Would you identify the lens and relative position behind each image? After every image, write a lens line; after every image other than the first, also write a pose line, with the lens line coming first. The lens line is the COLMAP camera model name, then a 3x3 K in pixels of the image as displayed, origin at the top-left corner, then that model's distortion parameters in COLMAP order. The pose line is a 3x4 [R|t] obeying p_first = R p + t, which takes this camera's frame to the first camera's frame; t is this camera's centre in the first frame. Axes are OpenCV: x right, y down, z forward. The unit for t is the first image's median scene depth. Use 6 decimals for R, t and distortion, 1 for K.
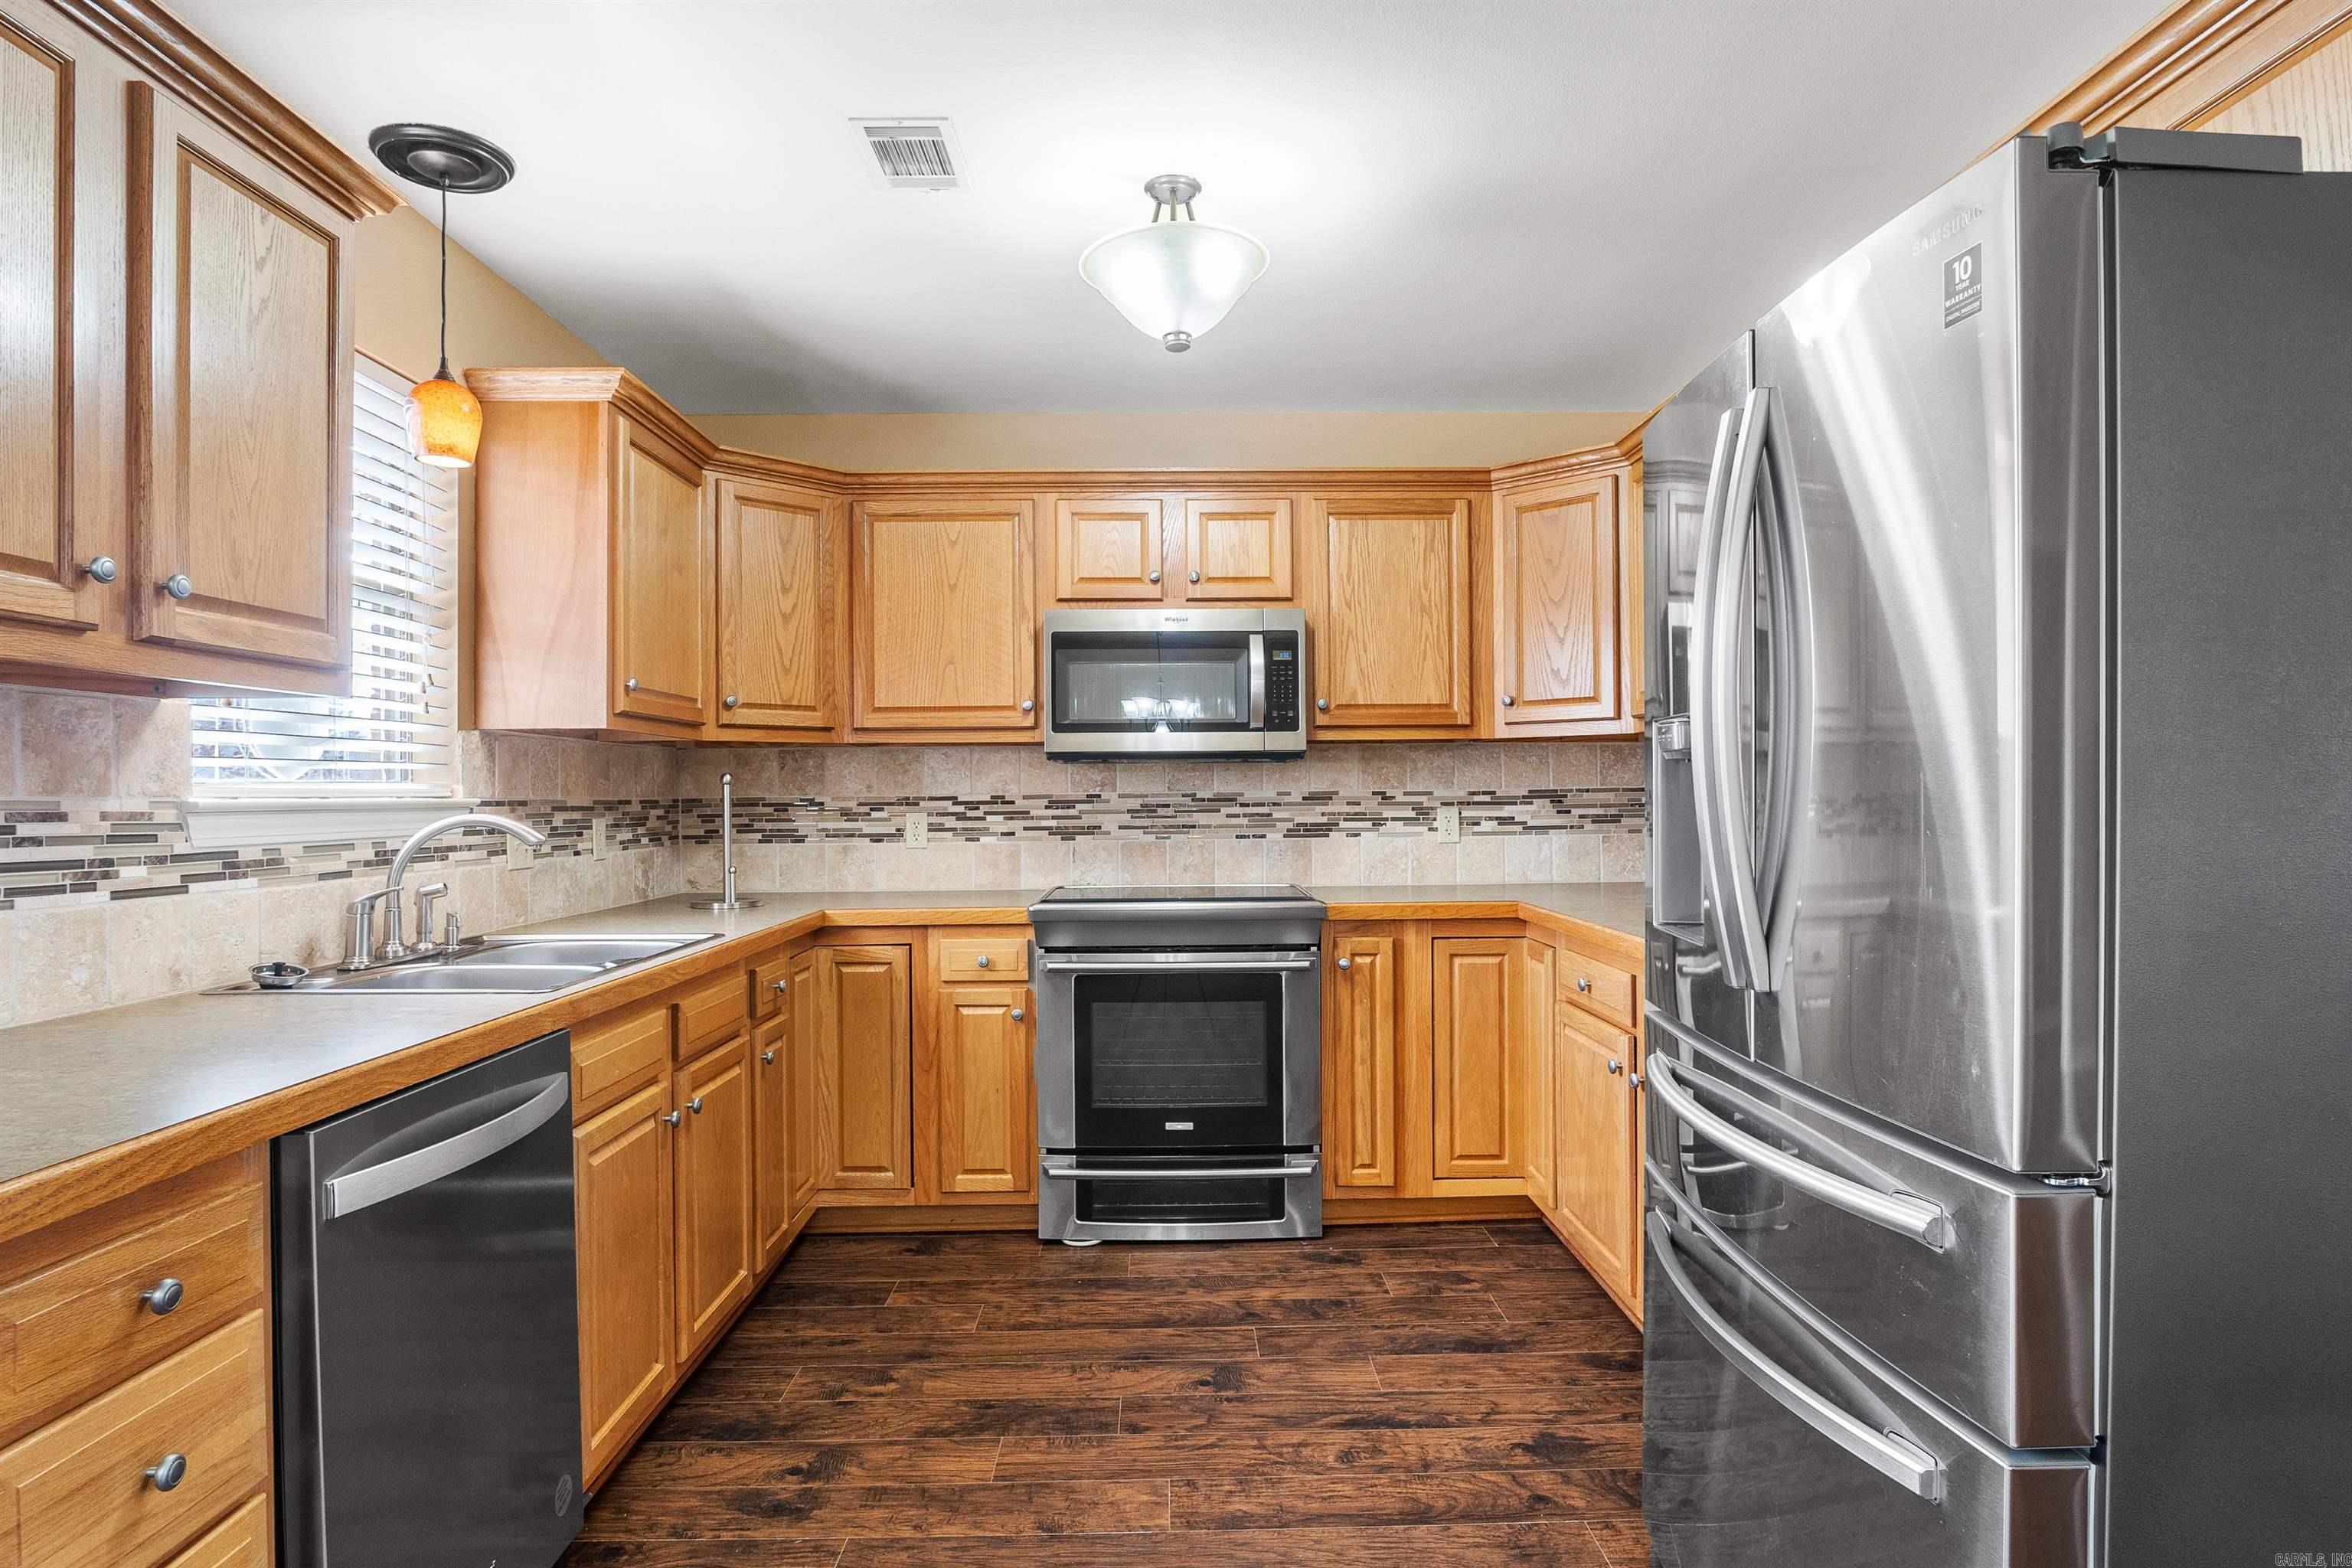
lens RADIAL K [[1265.3, 0, 1184.4], [0, 1265.3, 785.4], [0, 0, 1]] dist [-0.025122, 0.002237]
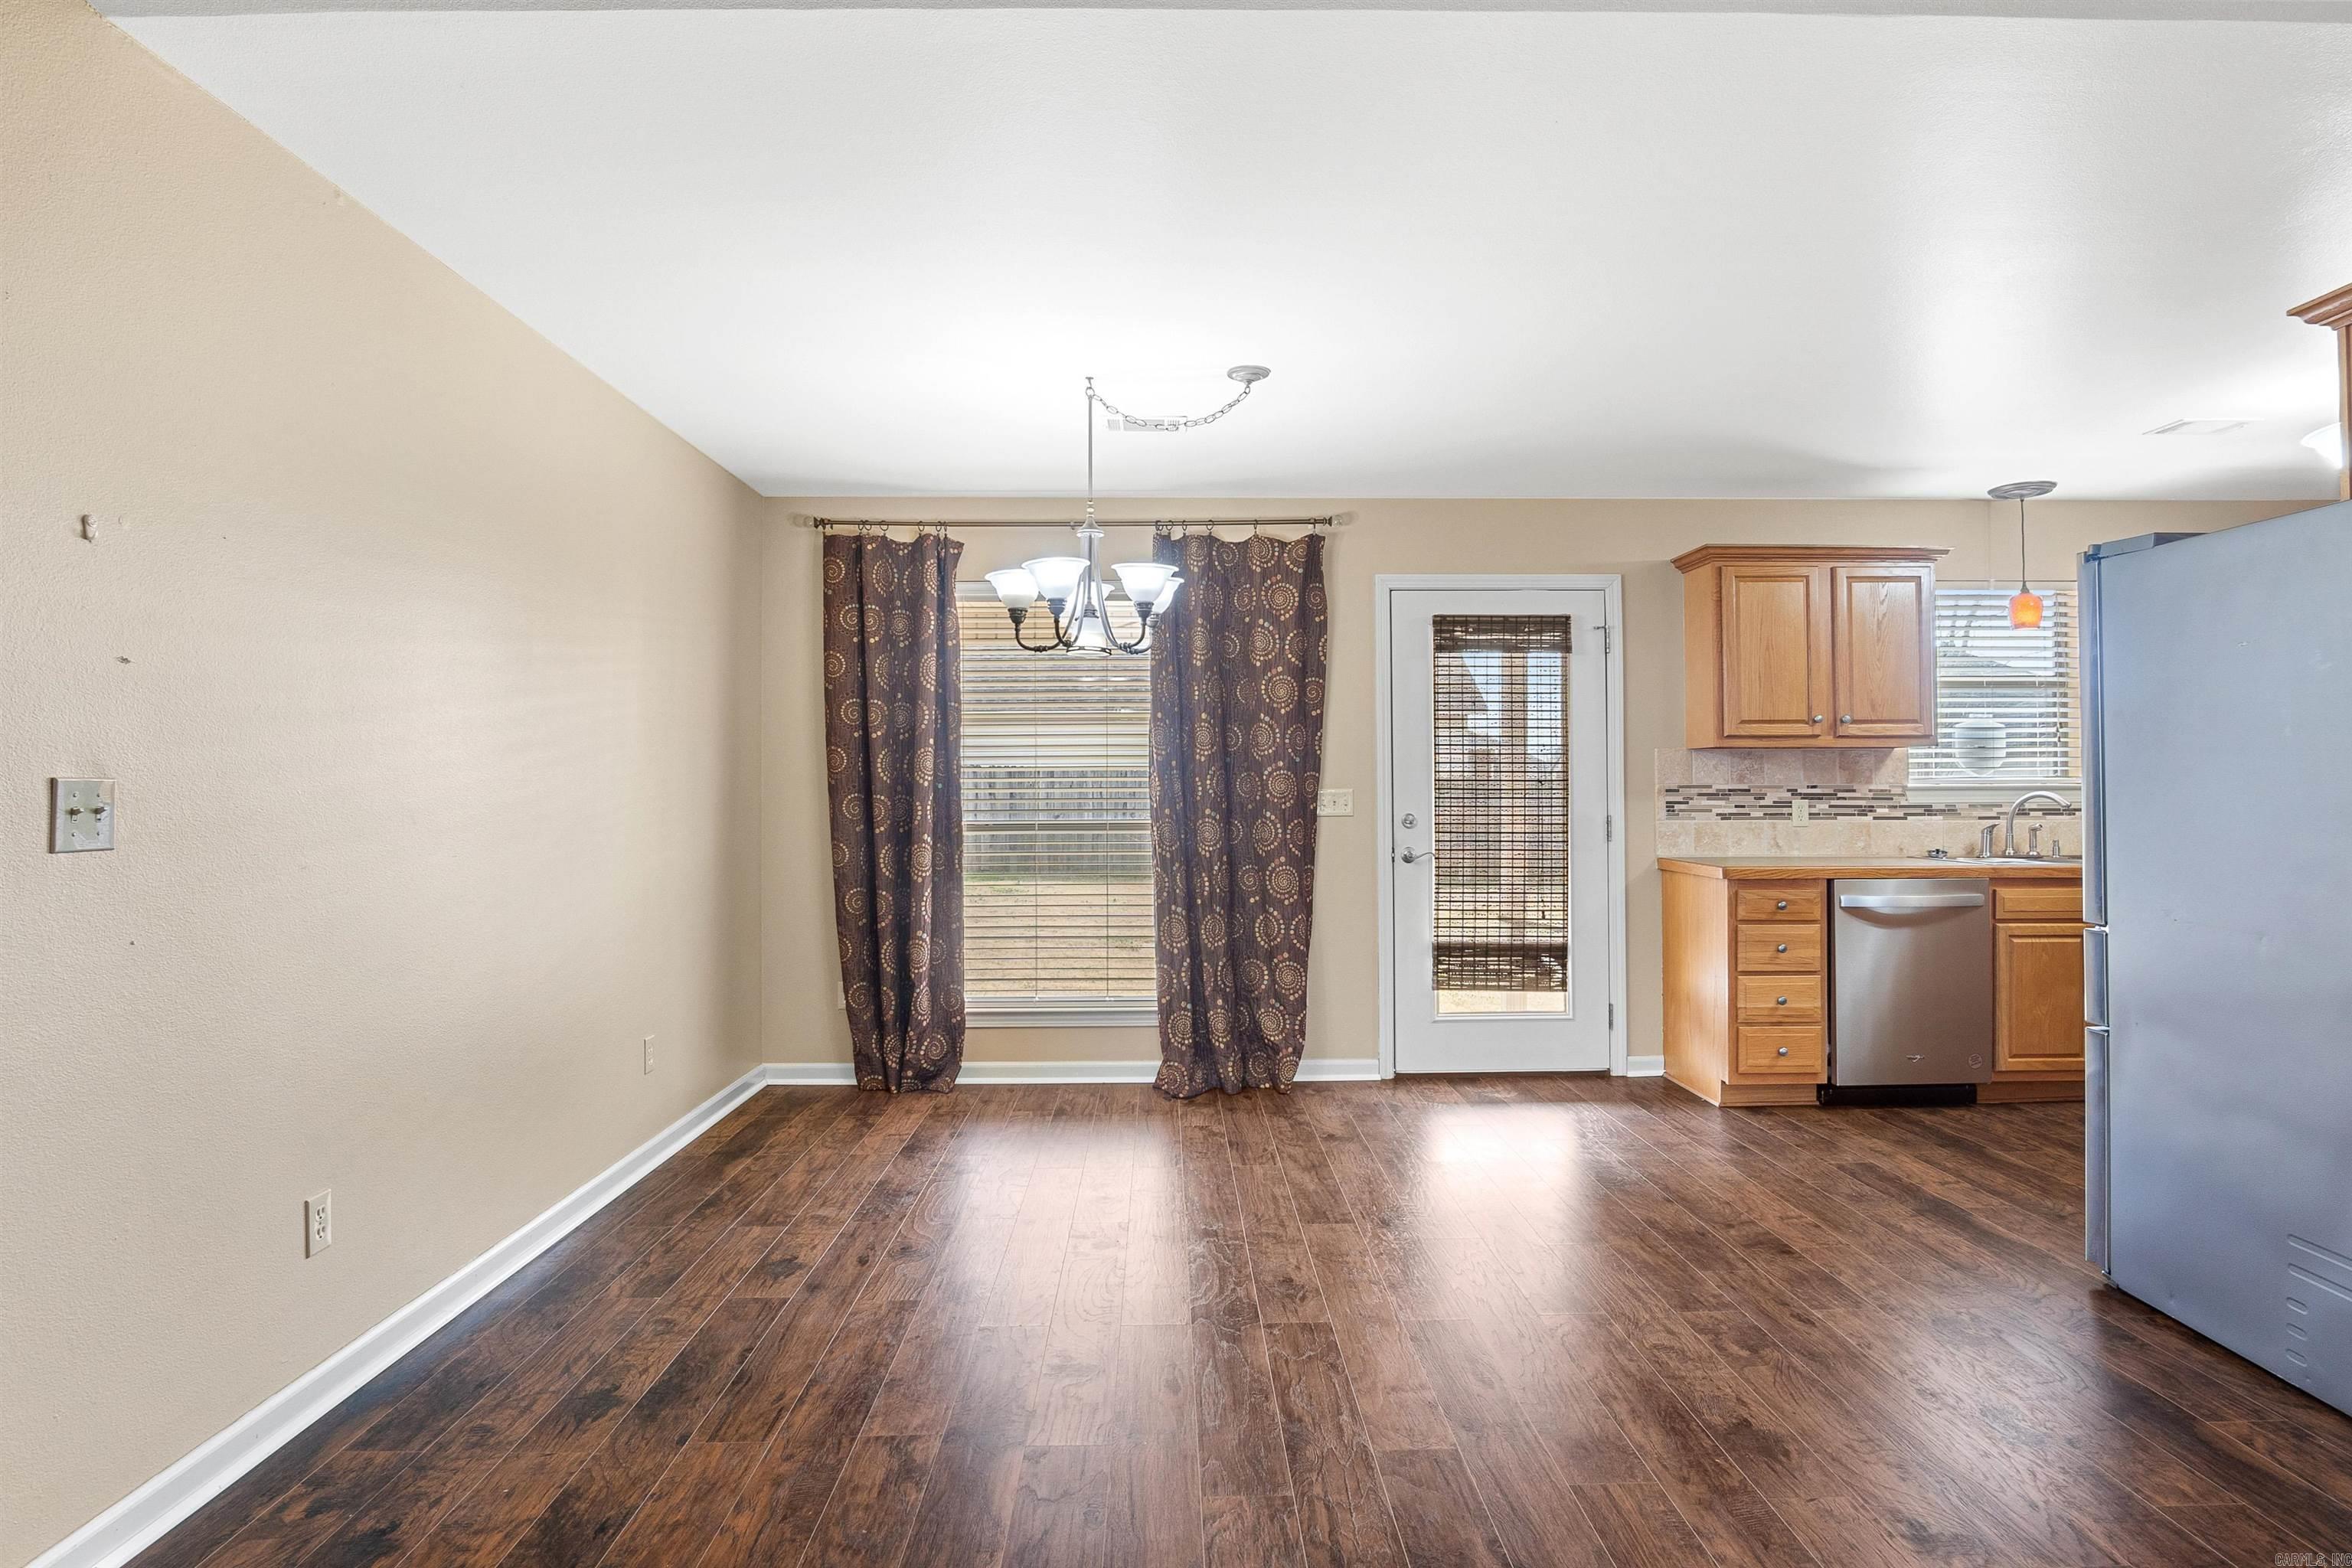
lens RADIAL K [[1248.2, 0, 1174.7], [0, 1248.2, 774.9], [0, 0, 1]] dist [-0.032073, 0.000949]
pose [[-0.009576, -0.004796, -0.999943, 1.235547], [0.011423, 0.999923, -0.004905, -0.010105], [0.999889, -0.011469, -0.009521, -0.364448]]
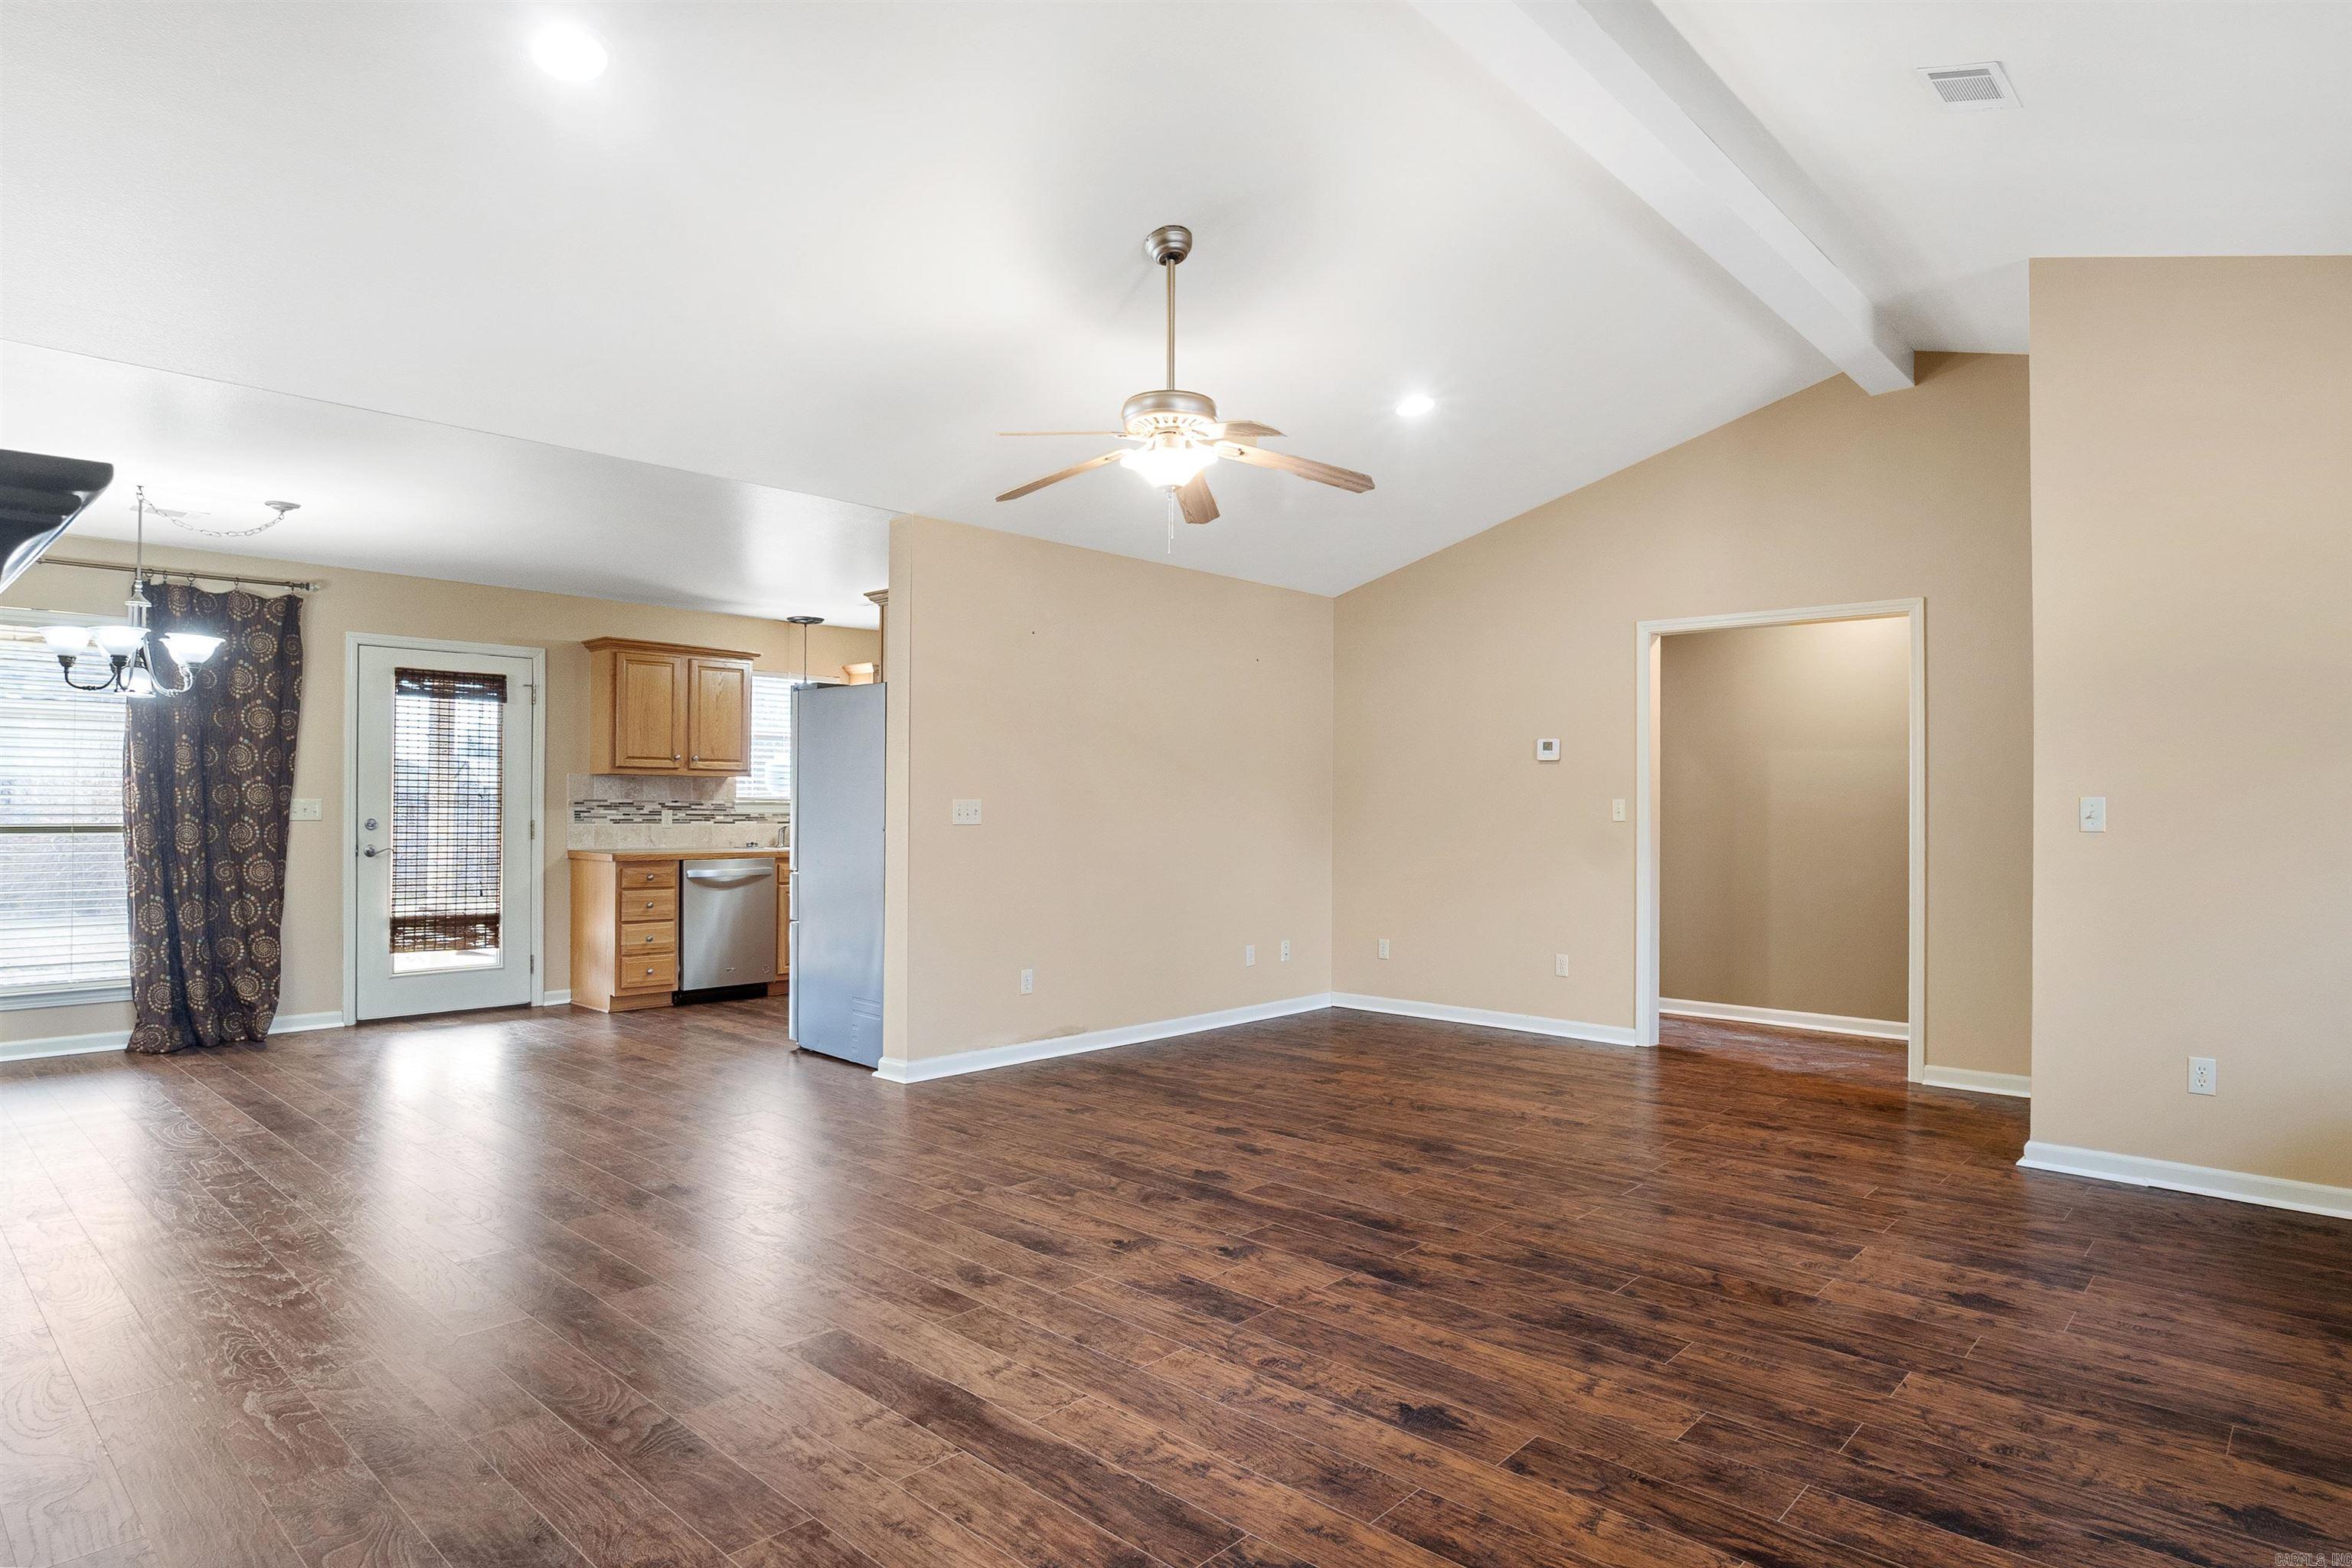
lens RADIAL K [[1291.6, 0, 1178.0], [0, 1291.6, 799.0], [0, 0, 1]] dist [-0.021875, 0.002044]
pose [[0.722714, 0.007086, -0.691111, 2.133916], [-0.005935, 0.999974, 0.004047, -0.014375], [0.691122, 0.001177, 0.722737, -0.715516]]
